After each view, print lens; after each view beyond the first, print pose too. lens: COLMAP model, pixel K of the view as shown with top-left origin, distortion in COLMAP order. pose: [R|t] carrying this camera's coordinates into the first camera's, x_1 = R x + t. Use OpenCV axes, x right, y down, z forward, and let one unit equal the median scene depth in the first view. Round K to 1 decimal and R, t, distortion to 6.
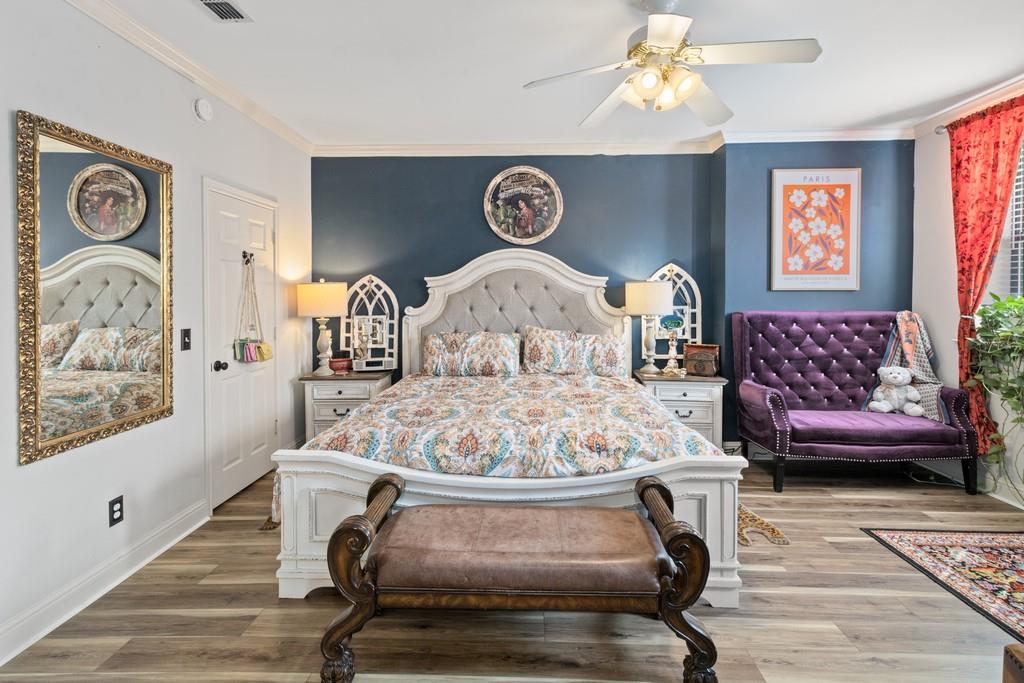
lens RADIAL K [[486.3, 0, 521.5], [0, 486.3, 304.0], [0, 0, 1]] dist [-0.002097, 0.002580]
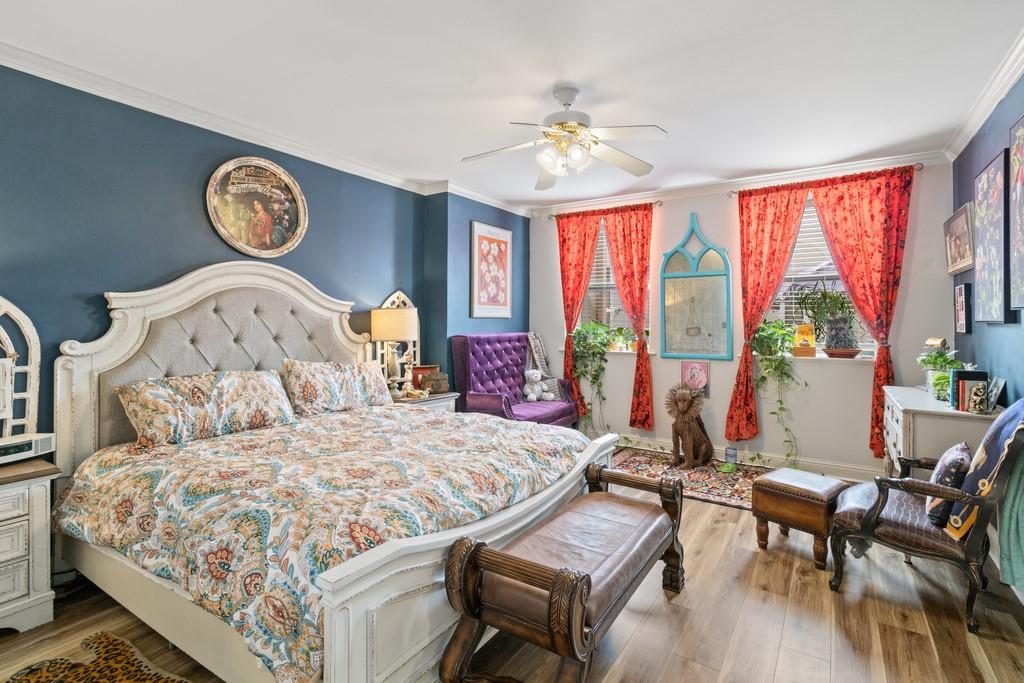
lens RADIAL K [[486.3, 0, 524.6], [0, 486.3, 313.3], [0, 0, 1]] dist [-0.002097, 0.002580]
pose [[0.514848, 0.013855, 0.857170, -0.483701], [0.011649, 0.999664, -0.023155, -0.007938], [-0.857202, 0.021907, 0.514513, 0.242783]]
